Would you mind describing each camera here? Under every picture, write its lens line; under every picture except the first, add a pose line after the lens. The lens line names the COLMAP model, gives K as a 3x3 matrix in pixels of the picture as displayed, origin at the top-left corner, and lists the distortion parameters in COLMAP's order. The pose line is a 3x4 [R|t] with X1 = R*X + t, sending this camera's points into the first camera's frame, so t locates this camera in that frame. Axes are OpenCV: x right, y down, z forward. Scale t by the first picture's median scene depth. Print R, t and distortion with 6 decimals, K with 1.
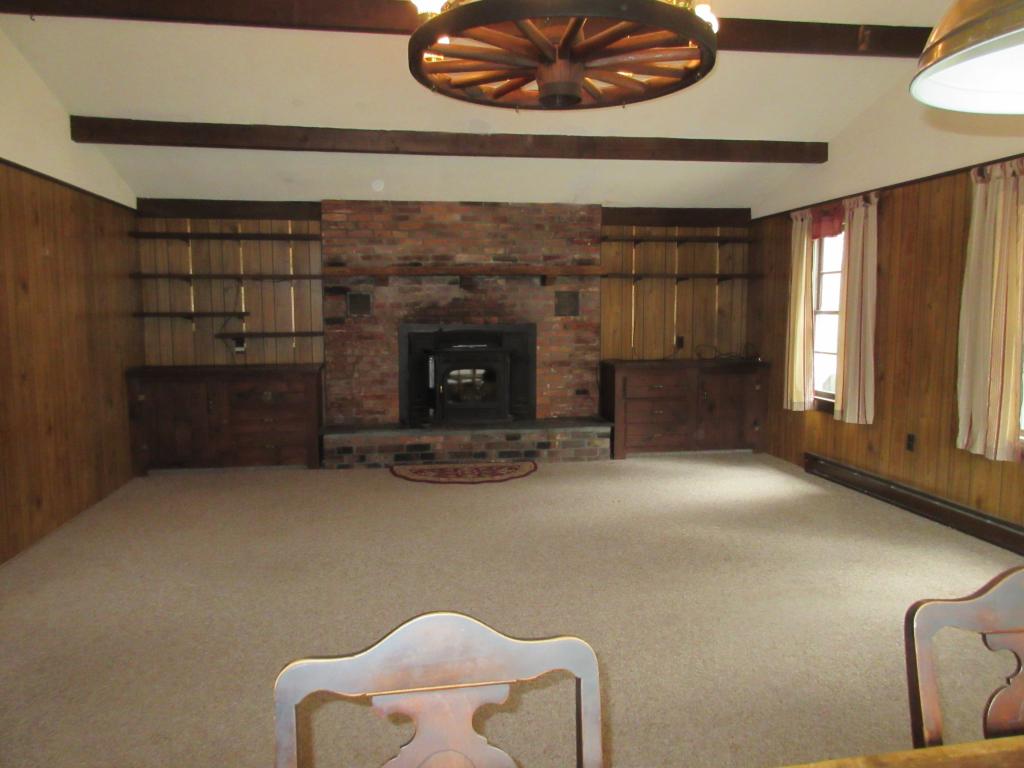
lens RADIAL K [[774.9, 0, 512.0], [0, 774.9, 384.0], [0, 0, 1]] dist [-0.000921, -0.004773]
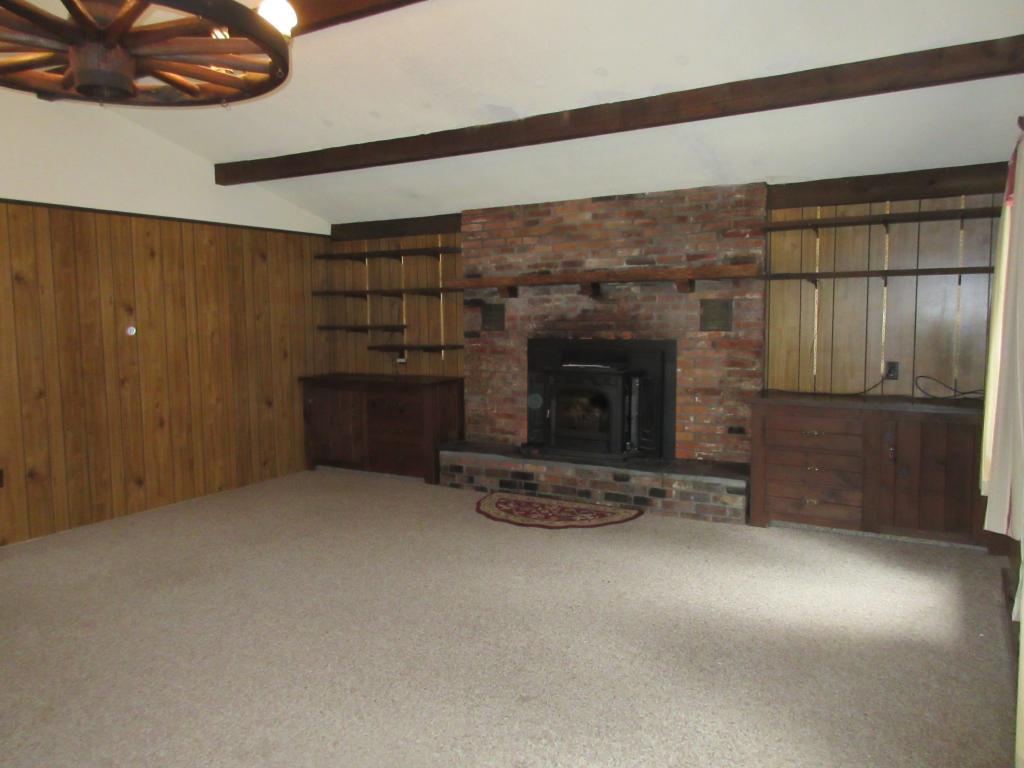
lens RADIAL K [[774.9, 0, 512.0], [0, 774.9, 384.0], [0, 0, 1]] dist [-0.000921, -0.004773]
pose [[0.767295, 0.052600, -0.639134, 0.428076], [-0.052567, 0.998435, 0.019062, -0.040160], [0.639137, 0.018971, 0.768859, 0.284374]]
